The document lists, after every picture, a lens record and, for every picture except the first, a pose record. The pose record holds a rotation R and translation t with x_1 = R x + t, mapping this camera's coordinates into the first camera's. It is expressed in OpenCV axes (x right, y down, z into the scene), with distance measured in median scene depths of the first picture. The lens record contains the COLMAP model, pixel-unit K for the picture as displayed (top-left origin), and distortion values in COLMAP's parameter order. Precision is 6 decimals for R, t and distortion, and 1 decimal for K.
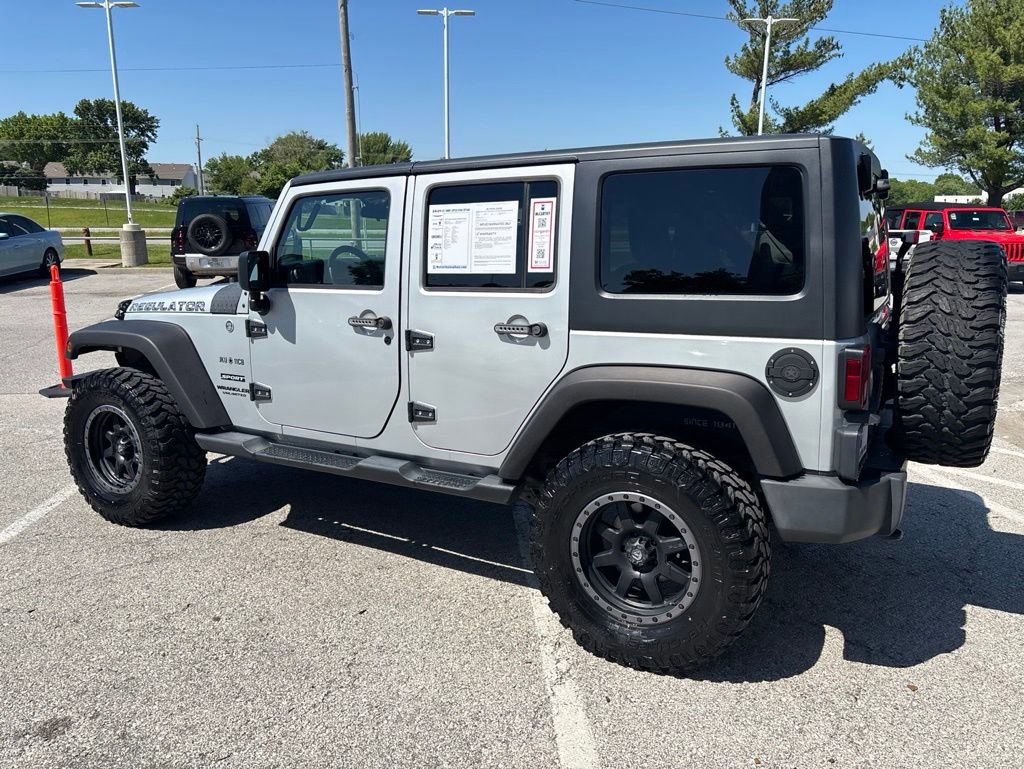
lens RADIAL K [[774.7, 0, 507.9], [0, 774.7, 380.1], [0, 0, 1]] dist [0.051096, -0.062302]
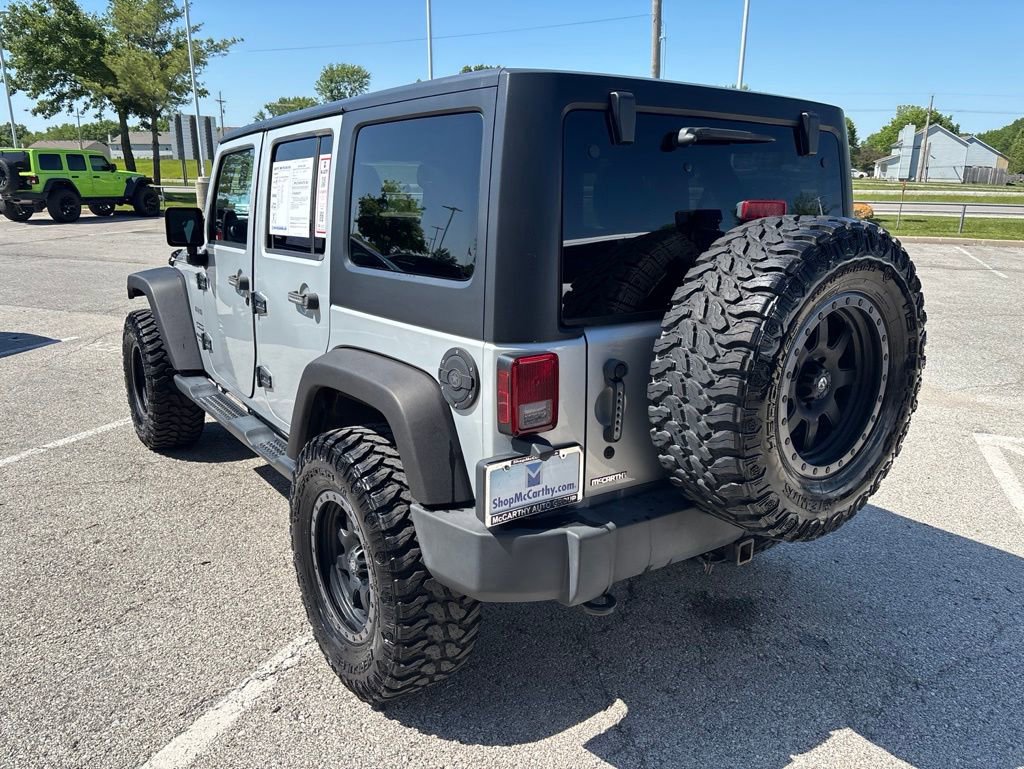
lens RADIAL K [[774.7, 0, 508.1], [0, 774.7, 390.8], [0, 0, 1]] dist [0.051096, -0.062302]
pose [[0.905105, 0.119527, -0.408042, 0.567412], [-0.093325, 0.992119, 0.083608, -0.052430], [0.414820, -0.037593, 0.909127, 0.233770]]
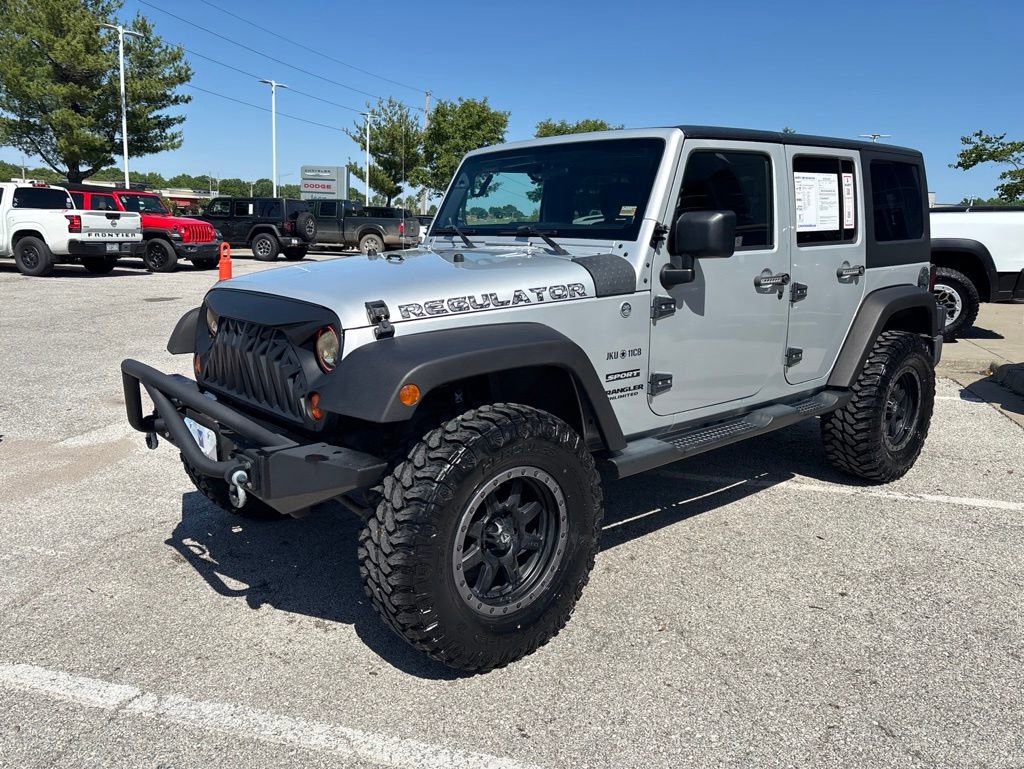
lens RADIAL K [[774.7, 0, 508.0], [0, 774.7, 379.4], [0, 0, 1]] dist [0.051096, -0.062302]
pose [[0.337531, -0.180123, 0.923920, -1.317795], [0.166553, 0.977463, 0.129716, -0.141710], [-0.926463, 0.110098, 0.359924, 0.981572]]
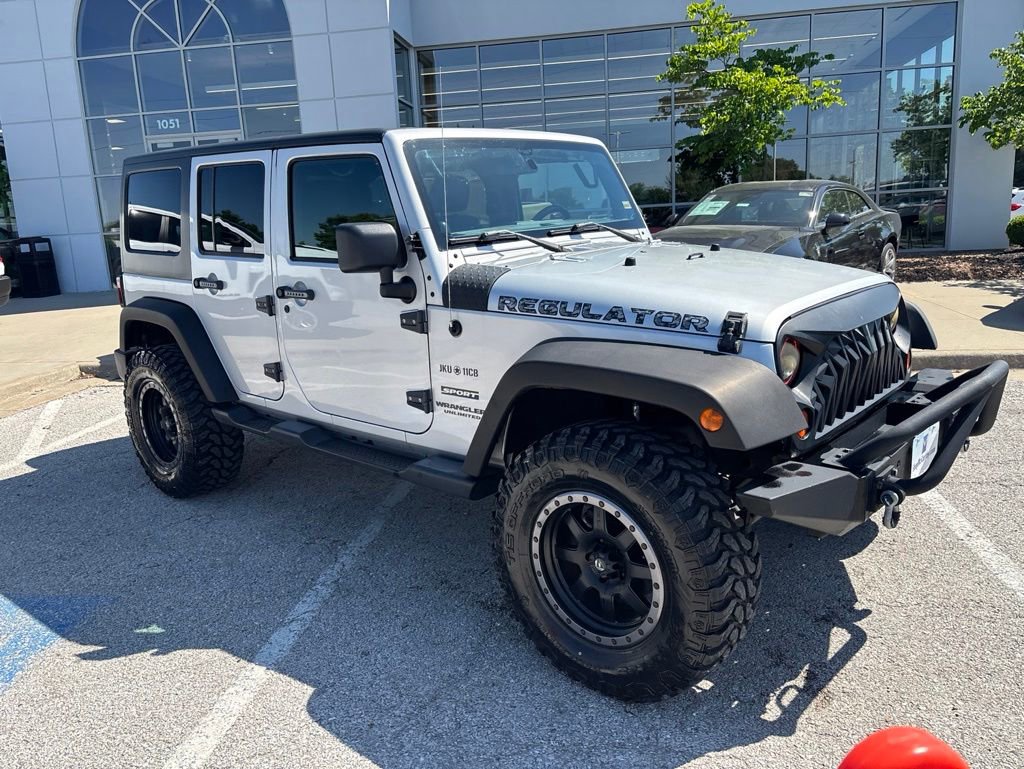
lens RADIAL K [[774.7, 0, 510.3], [0, 774.7, 391.4], [0, 0, 1]] dist [0.051096, -0.062302]
pose [[-0.975090, -0.006155, 0.221725, -0.442961], [0.087376, 0.908133, 0.409462, -0.434204], [-0.203876, 0.418636, -0.884974, 2.347858]]
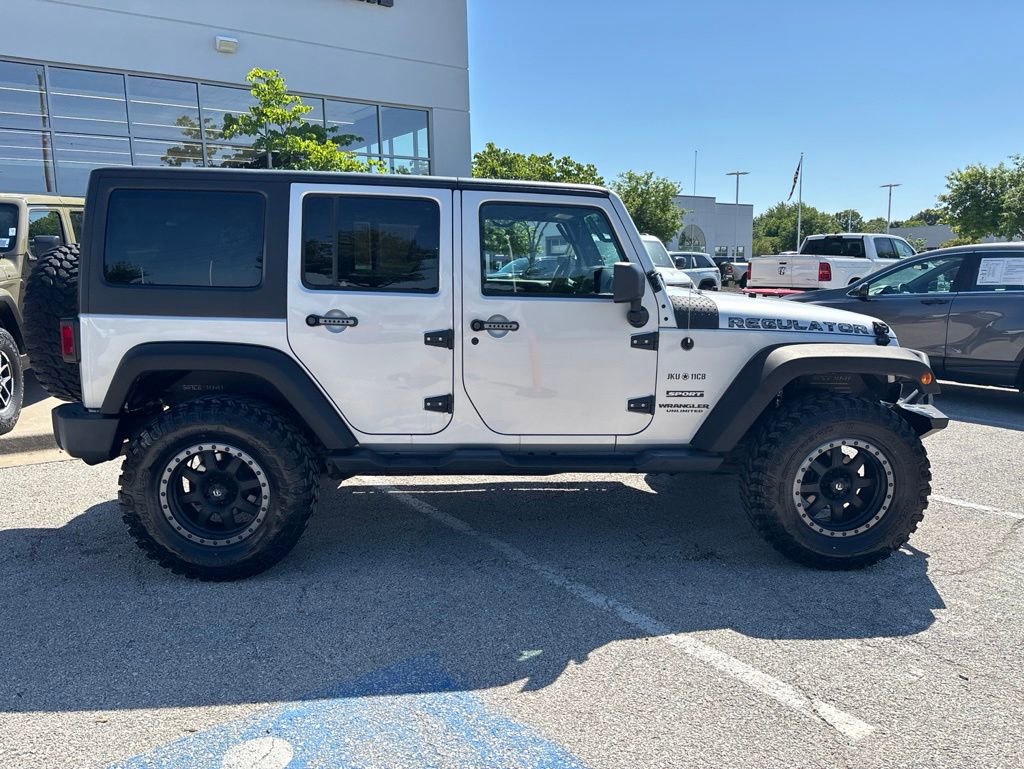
lens RADIAL K [[774.7, 0, 509.4], [0, 774.7, 389.4], [0, 0, 1]] dist [0.051096, -0.062302]
pose [[-0.842708, 0.088726, -0.531010, 0.631951], [-0.108634, 0.938014, 0.329132, -0.432436], [0.527297, 0.335048, -0.780833, 2.337178]]
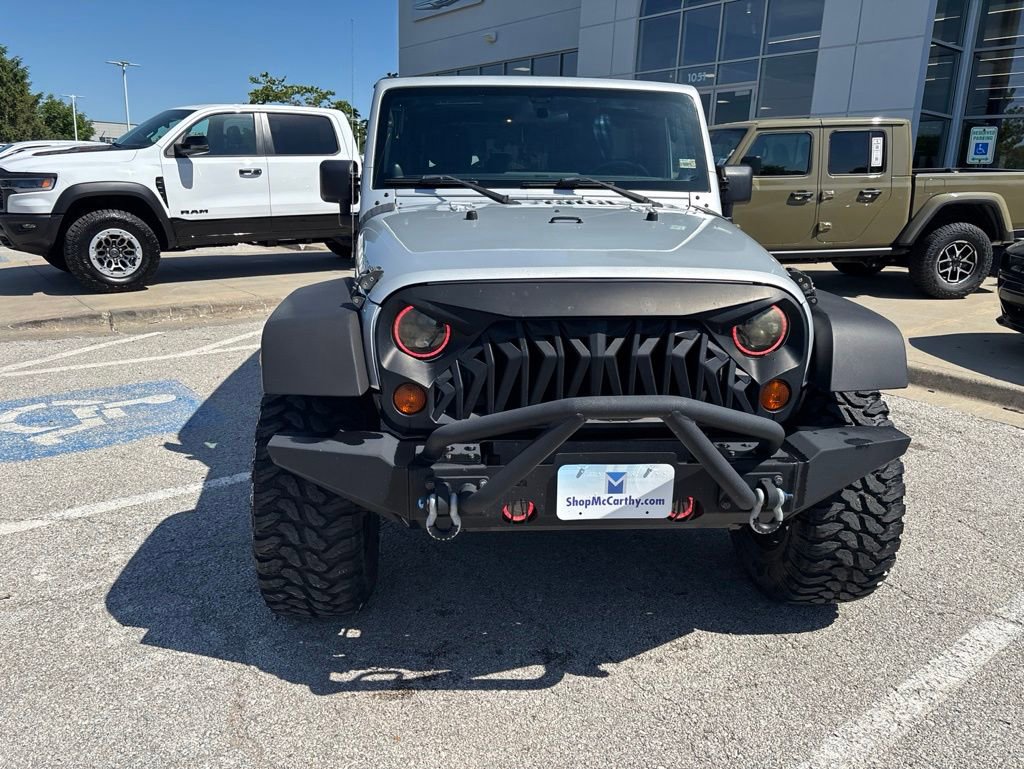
lens RADIAL K [[774.7, 0, 507.2], [0, 774.7, 391.4], [0, 0, 1]] dist [0.051096, -0.062302]
pose [[-0.550686, -0.237645, 0.800169, -1.097353], [0.141799, 0.918049, 0.370243, -0.330436], [-0.822580, 0.317350, -0.471858, 1.922302]]
